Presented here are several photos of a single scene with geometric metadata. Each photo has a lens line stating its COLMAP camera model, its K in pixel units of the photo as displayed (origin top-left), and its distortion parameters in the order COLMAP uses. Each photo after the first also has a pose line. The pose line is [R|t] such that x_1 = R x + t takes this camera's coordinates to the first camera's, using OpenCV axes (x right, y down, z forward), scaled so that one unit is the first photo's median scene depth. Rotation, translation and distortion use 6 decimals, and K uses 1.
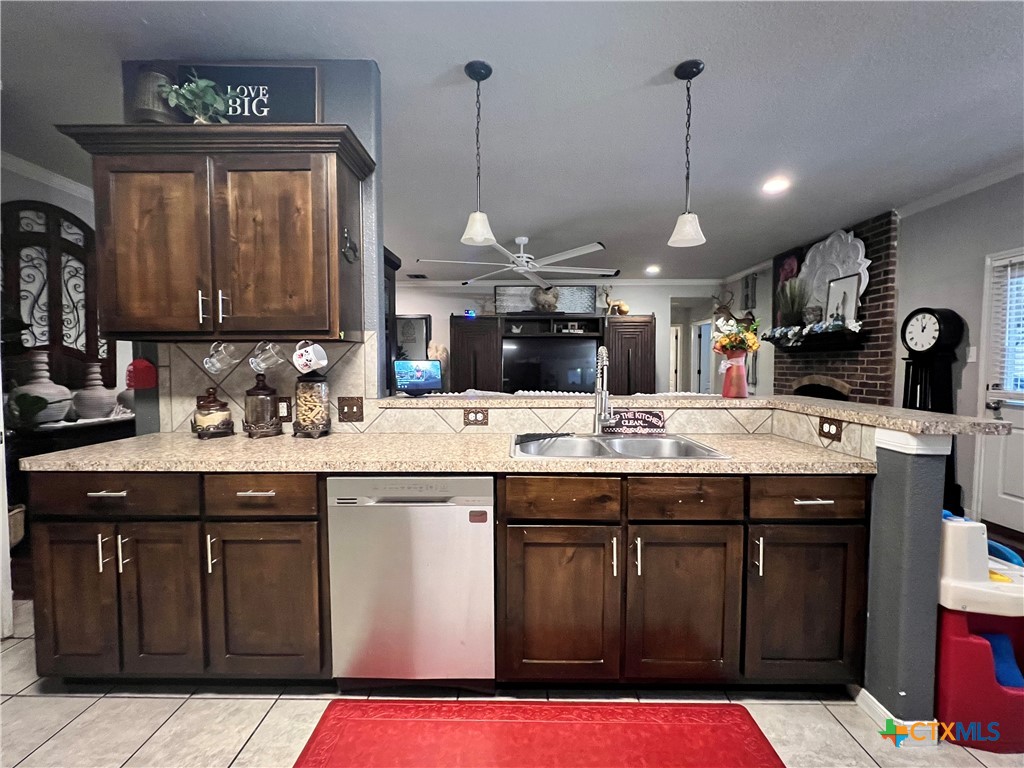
lens RADIAL K [[436.8, 0, 511.0], [0, 436.8, 382.4], [0, 0, 1]] dist [-0.002453, -0.000139]
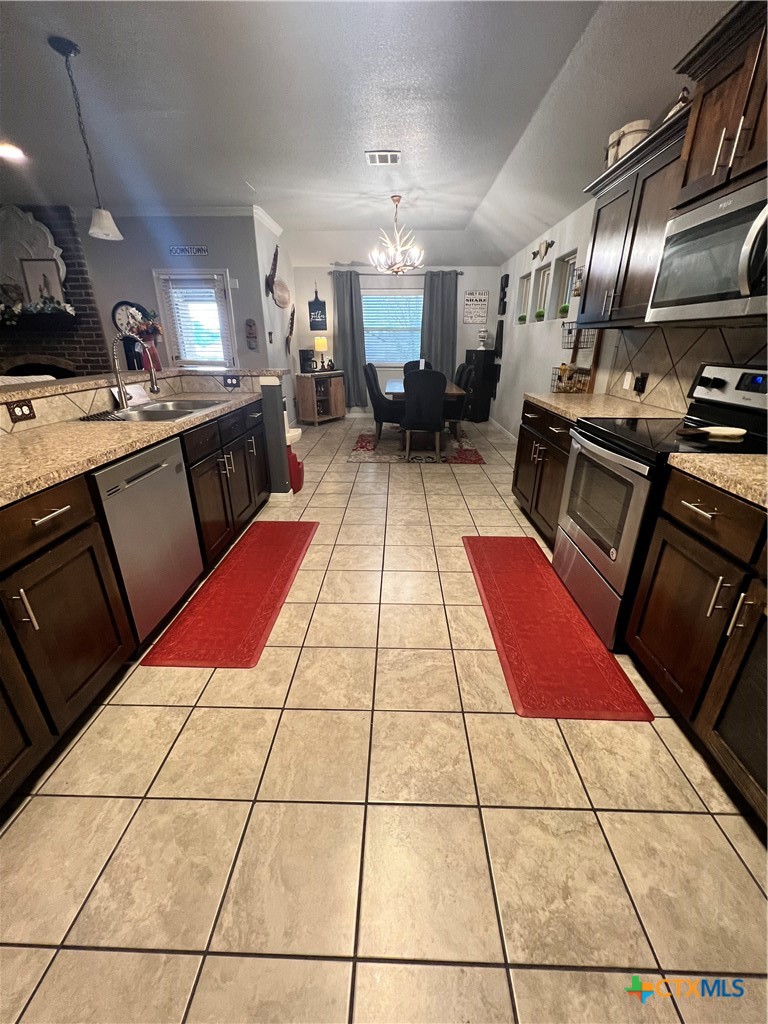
lens RADIAL K [[412.3, 0, 388.5], [0, 412.3, 510.3], [0, 0, 1]] dist [-0.000412, 0.000199]
pose [[0.005462, -0.378940, 0.925405, -0.612585], [0.041171, 0.924719, 0.378417, -0.014855], [-0.999137, 0.036033, 0.020652, 0.149992]]
